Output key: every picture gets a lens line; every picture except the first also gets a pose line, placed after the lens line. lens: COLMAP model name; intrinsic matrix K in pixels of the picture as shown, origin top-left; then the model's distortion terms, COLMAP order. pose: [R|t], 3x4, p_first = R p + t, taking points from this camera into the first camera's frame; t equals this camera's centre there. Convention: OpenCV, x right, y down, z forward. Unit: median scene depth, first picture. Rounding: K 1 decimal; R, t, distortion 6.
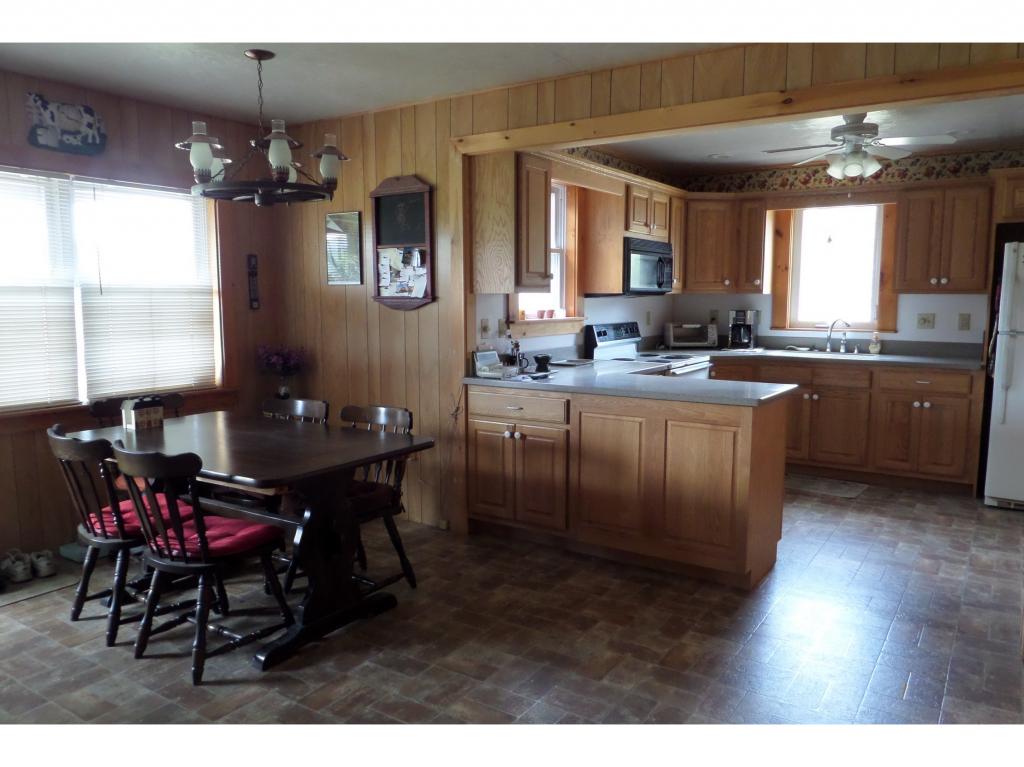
lens RADIAL K [[763.4, 0, 512.0], [0, 763.4, 383.5], [0, 0, 1]] dist [-0.004857, -0.007561]
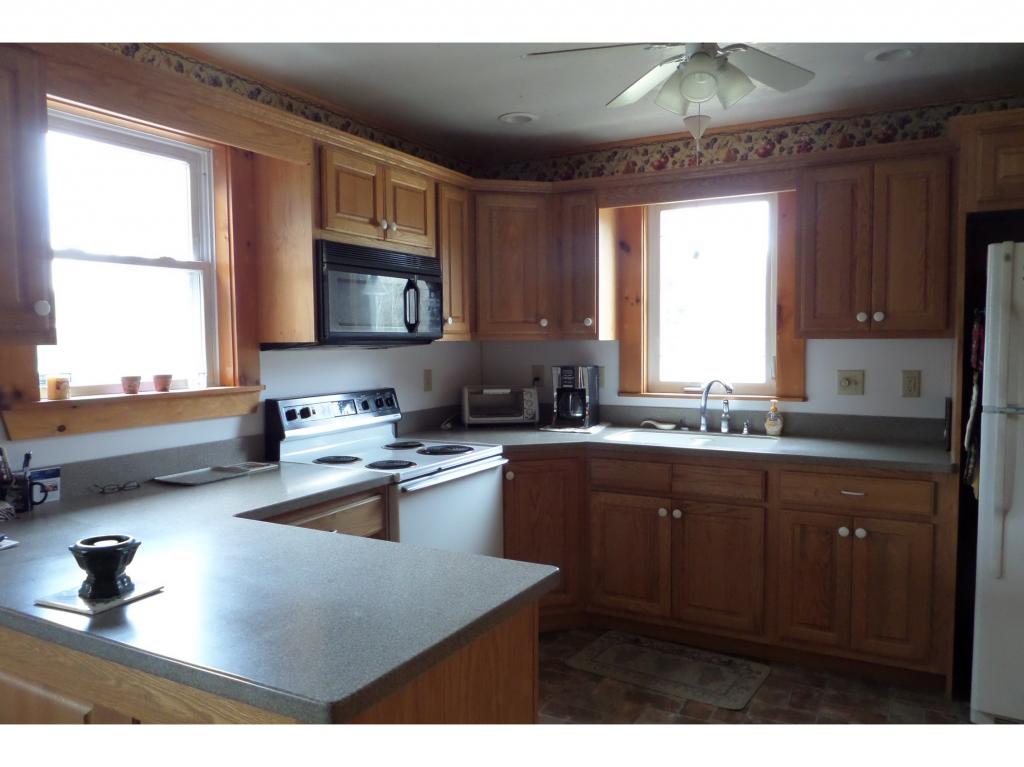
lens RADIAL K [[763.4, 0, 512.0], [0, 763.4, 383.5], [0, 0, 1]] dist [-0.004857, -0.007561]
pose [[0.996148, -0.013264, 0.086674, 0.220451], [0.018440, 0.998076, -0.059192, -0.050341], [-0.085722, 0.060562, 0.994477, 0.417322]]
